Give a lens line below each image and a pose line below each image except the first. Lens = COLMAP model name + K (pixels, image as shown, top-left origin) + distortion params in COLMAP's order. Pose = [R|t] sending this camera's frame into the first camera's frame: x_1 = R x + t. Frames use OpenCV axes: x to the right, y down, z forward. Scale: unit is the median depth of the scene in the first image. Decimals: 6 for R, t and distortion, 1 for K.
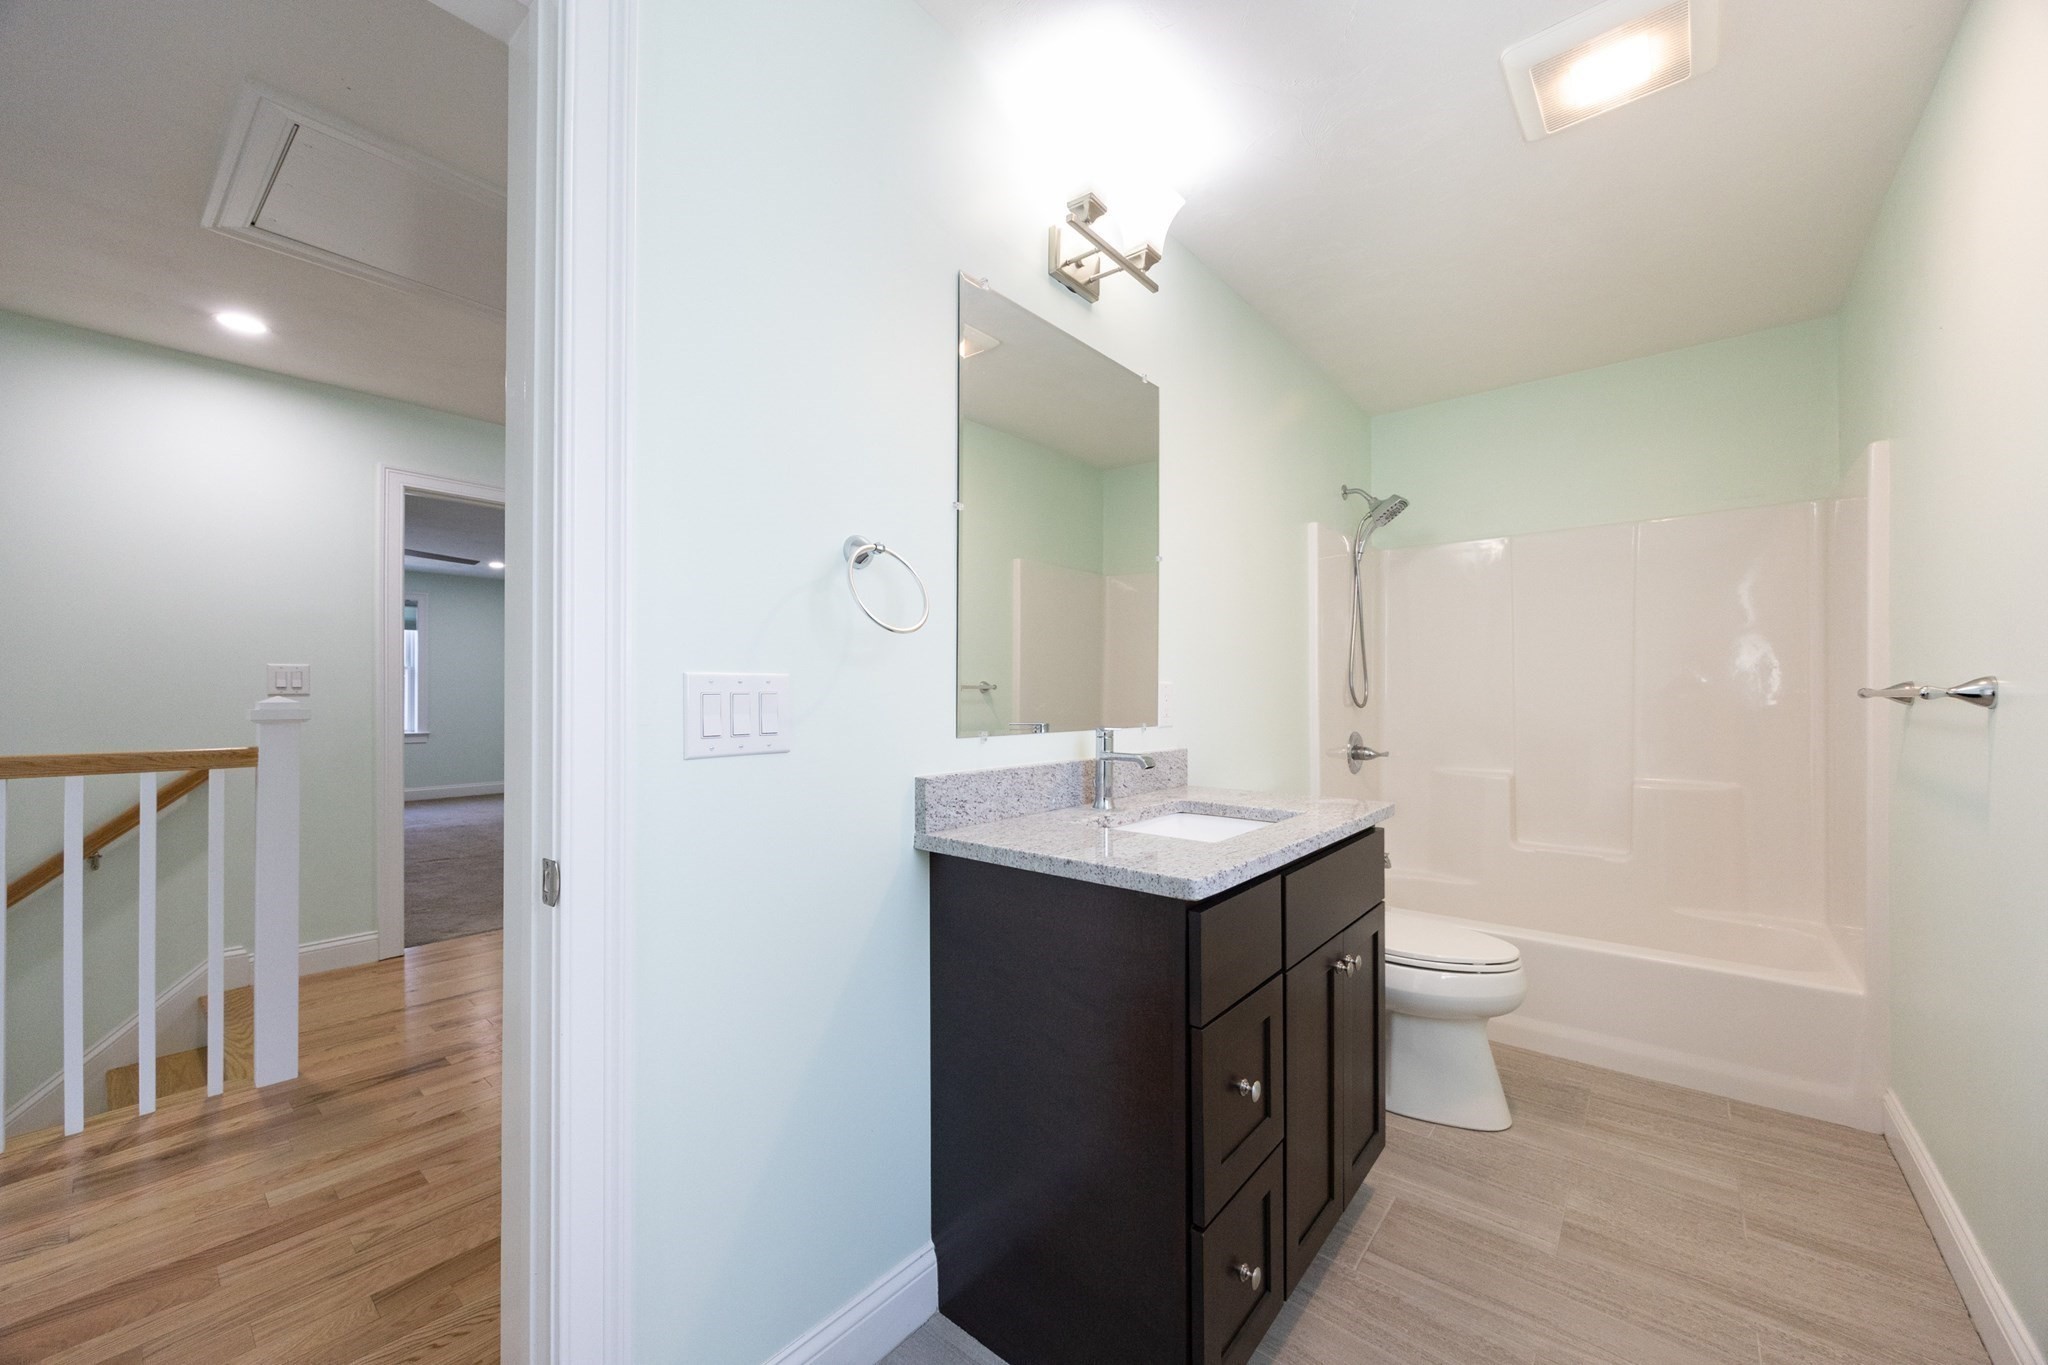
lens RADIAL K [[791.1, 0, 1024.0], [0, 791.1, 682.5], [0, 0, 1]] dist [-0.002461, -0.000122]
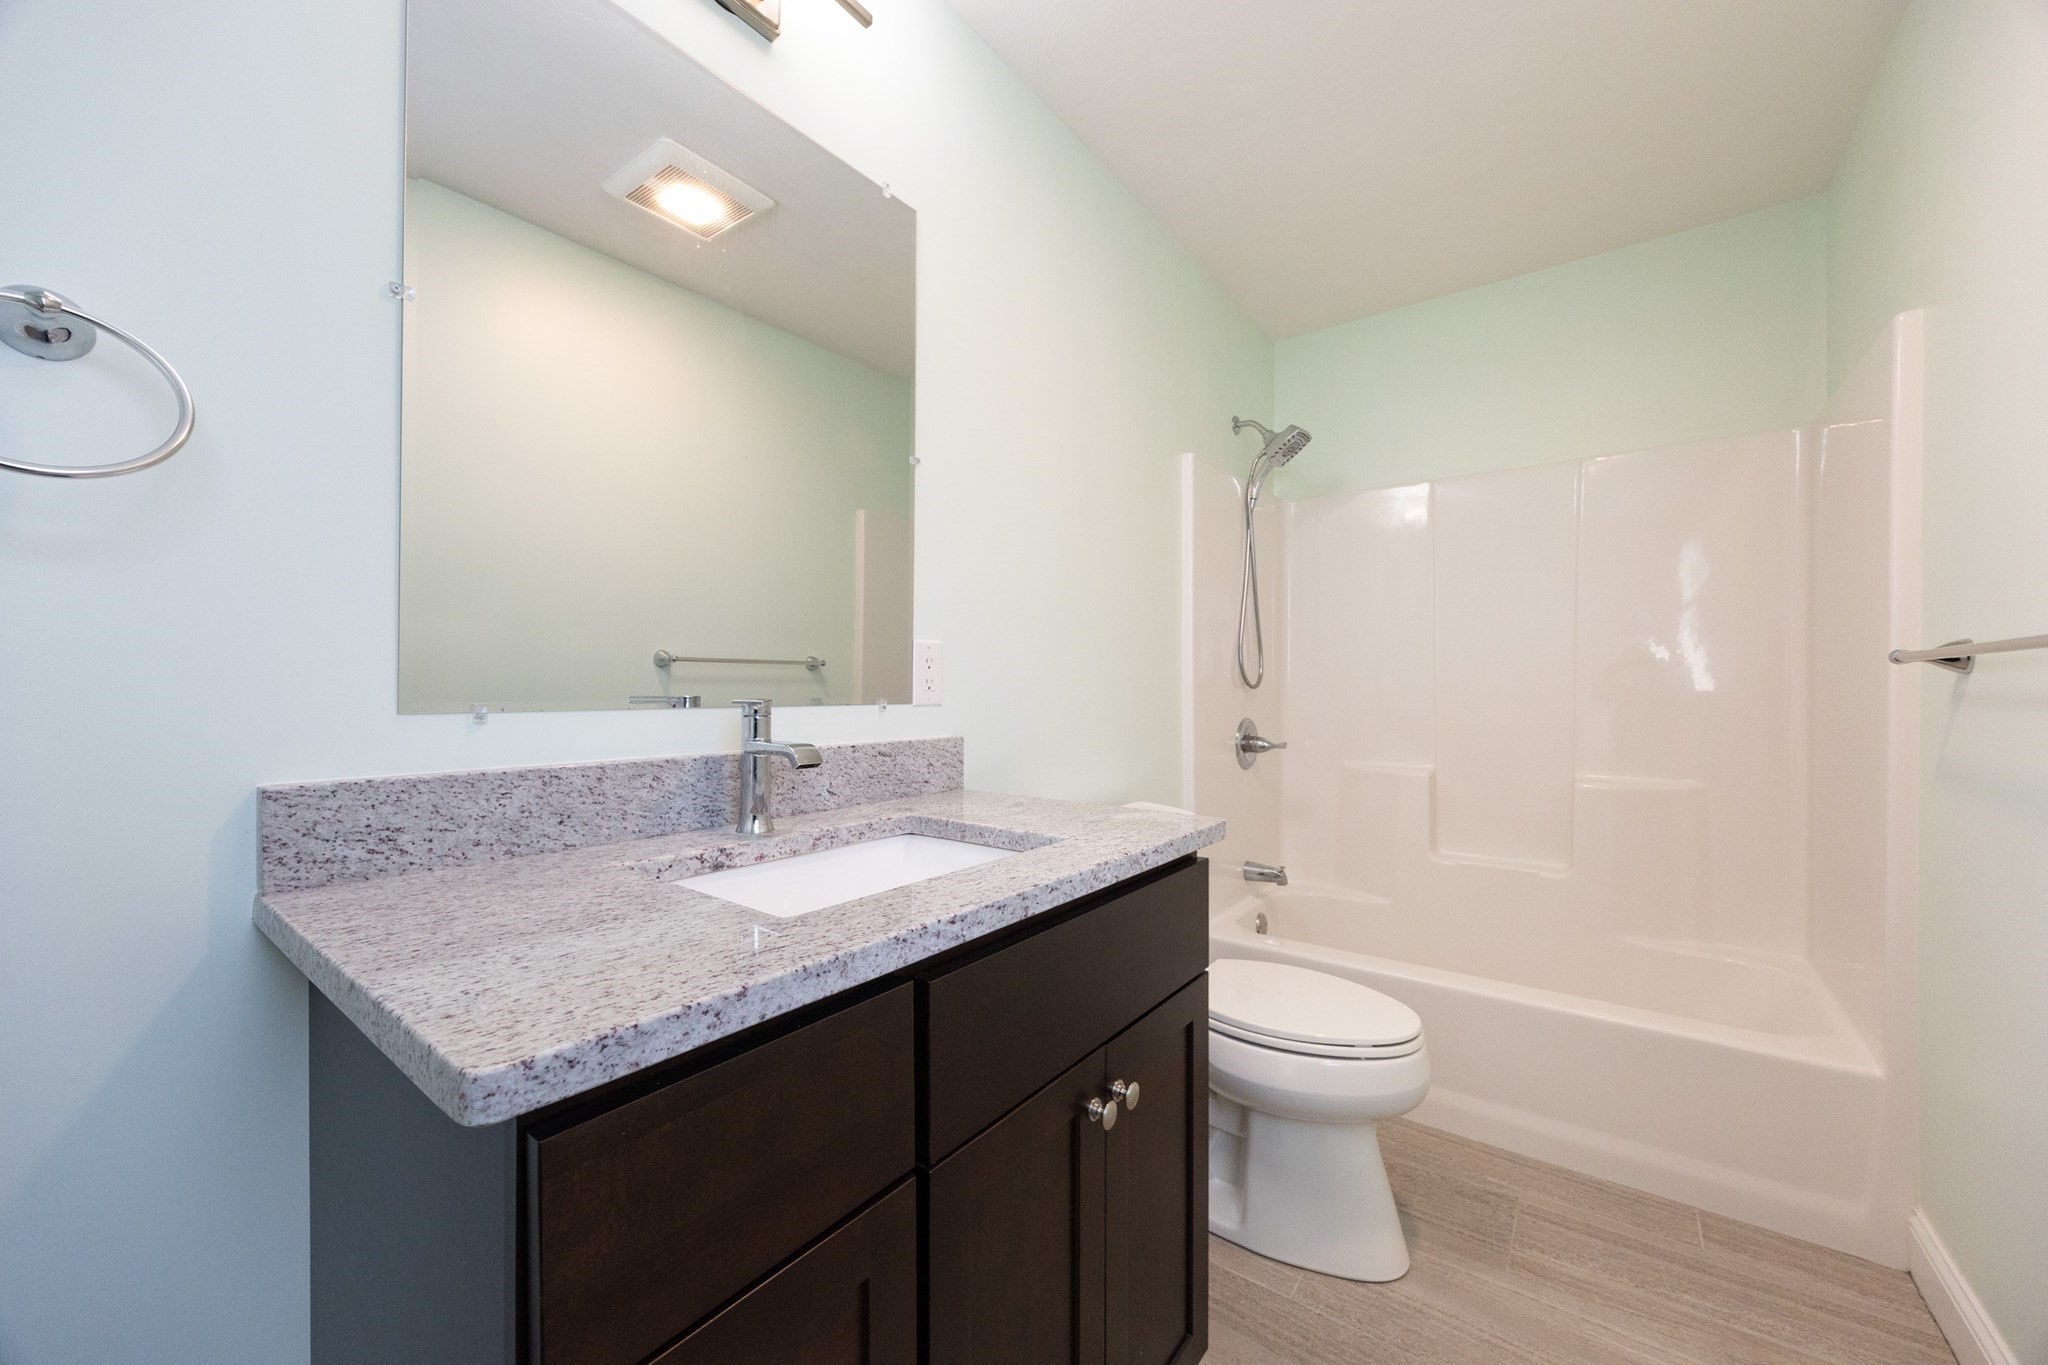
lens RADIAL K [[784.8, 0, 1032.5], [0, 784.8, 675.1], [0, 0, 1]] dist [-0.001023, 0.000151]
pose [[0.998455, 0.004942, 0.055353, 0.243479], [-0.004925, 0.999988, -0.000437, 0.031009], [-0.055354, 0.000163, 0.998467, 0.323153]]
